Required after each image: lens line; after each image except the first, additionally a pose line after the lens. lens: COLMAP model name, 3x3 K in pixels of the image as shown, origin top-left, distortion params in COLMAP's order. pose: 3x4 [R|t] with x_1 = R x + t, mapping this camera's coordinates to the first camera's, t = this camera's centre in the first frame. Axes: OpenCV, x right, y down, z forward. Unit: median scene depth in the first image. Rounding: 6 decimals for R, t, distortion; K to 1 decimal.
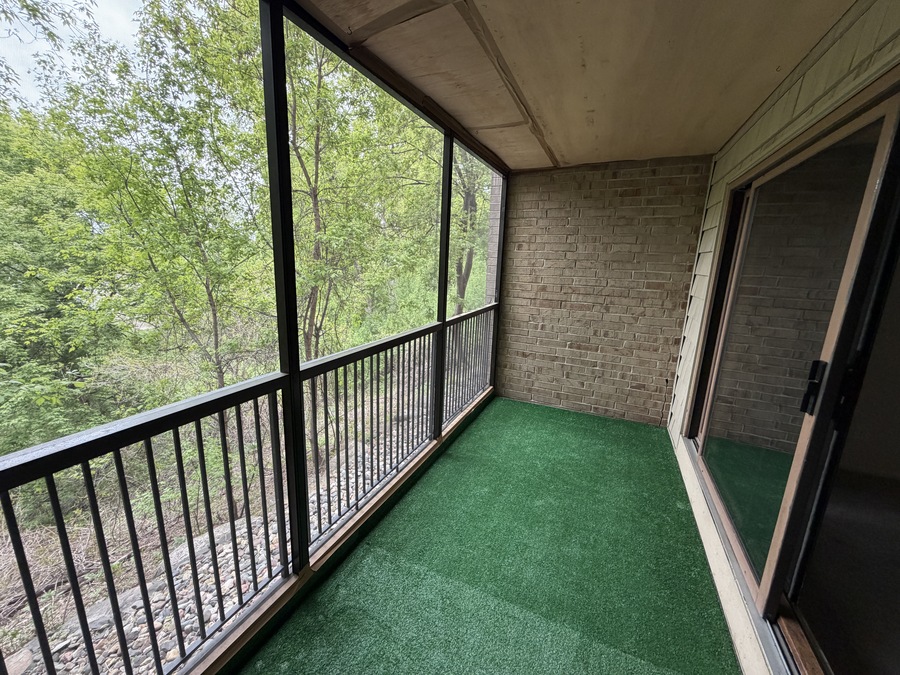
lens RADIAL K [[359.0, 0, 448.5], [0, 359.0, 339.4], [0, 0, 1]] dist [0.000339, -0.000065]
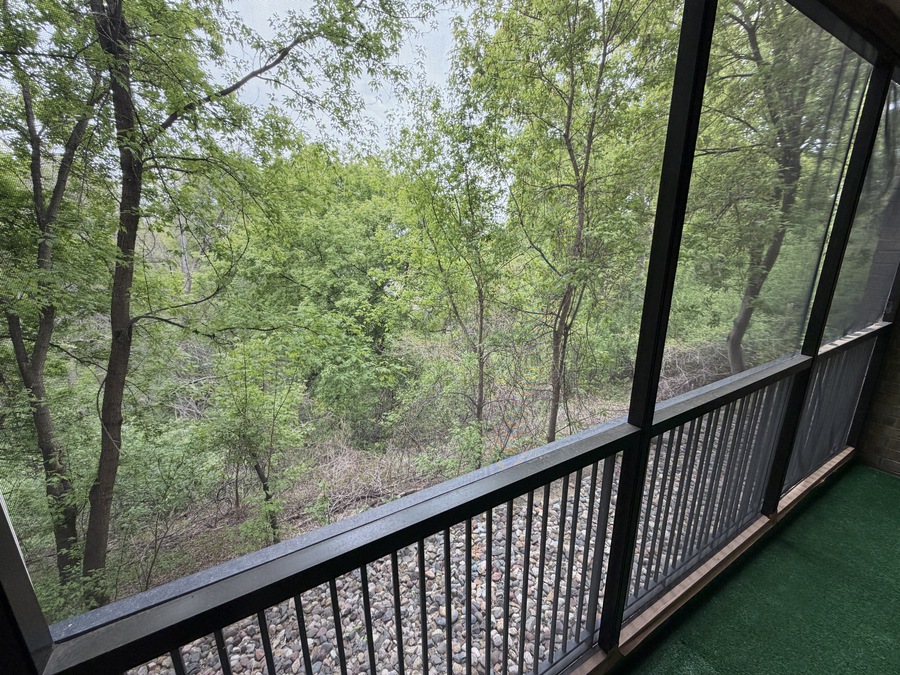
lens RADIAL K [[359.0, 0, 446.6], [0, 359.0, 339.2], [0, 0, 1]] dist [0.000339, -0.000065]
pose [[0.815332, 0.099492, -0.570381, -0.102149], [-0.084779, 0.995022, 0.052374, -0.029268], [0.572753, 0.005654, 0.819709, 0.028747]]
